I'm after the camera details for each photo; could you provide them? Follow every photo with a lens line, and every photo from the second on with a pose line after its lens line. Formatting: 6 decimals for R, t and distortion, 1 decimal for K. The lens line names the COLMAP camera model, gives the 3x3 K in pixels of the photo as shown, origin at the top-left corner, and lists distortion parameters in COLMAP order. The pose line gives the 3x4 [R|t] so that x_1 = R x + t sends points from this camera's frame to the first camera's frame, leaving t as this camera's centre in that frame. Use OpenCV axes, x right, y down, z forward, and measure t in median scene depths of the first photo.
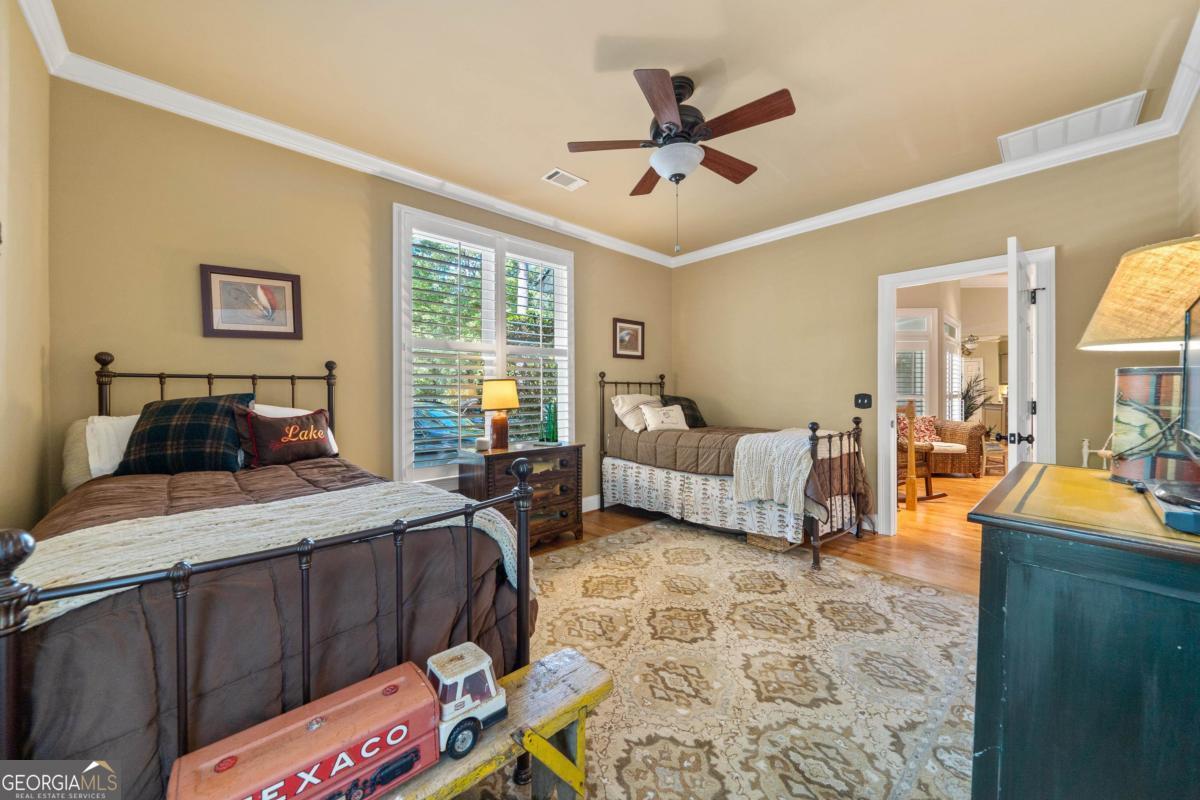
lens RADIAL K [[433.6, 0, 603.5], [0, 433.6, 395.1], [0, 0, 1]] dist [-0.002464, -0.000070]
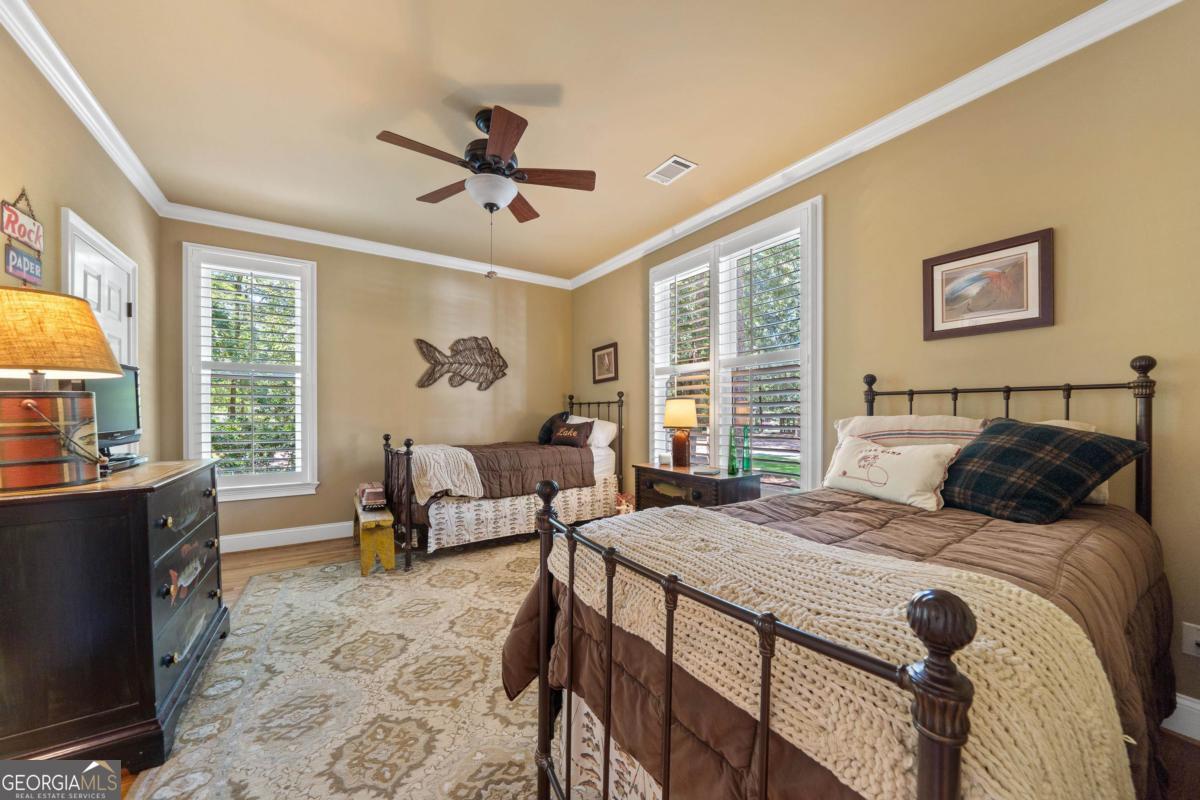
lens RADIAL K [[437.2, 0, 599.3], [0, 437.2, 418.4], [0, 0, 1]] dist [-0.001702, -0.000017]
pose [[-0.183587, 0.024633, -0.982695, 0.773527], [0.001510, 0.999692, 0.024777, -0.014837], [0.983002, 0.003065, -0.183568, 0.960886]]
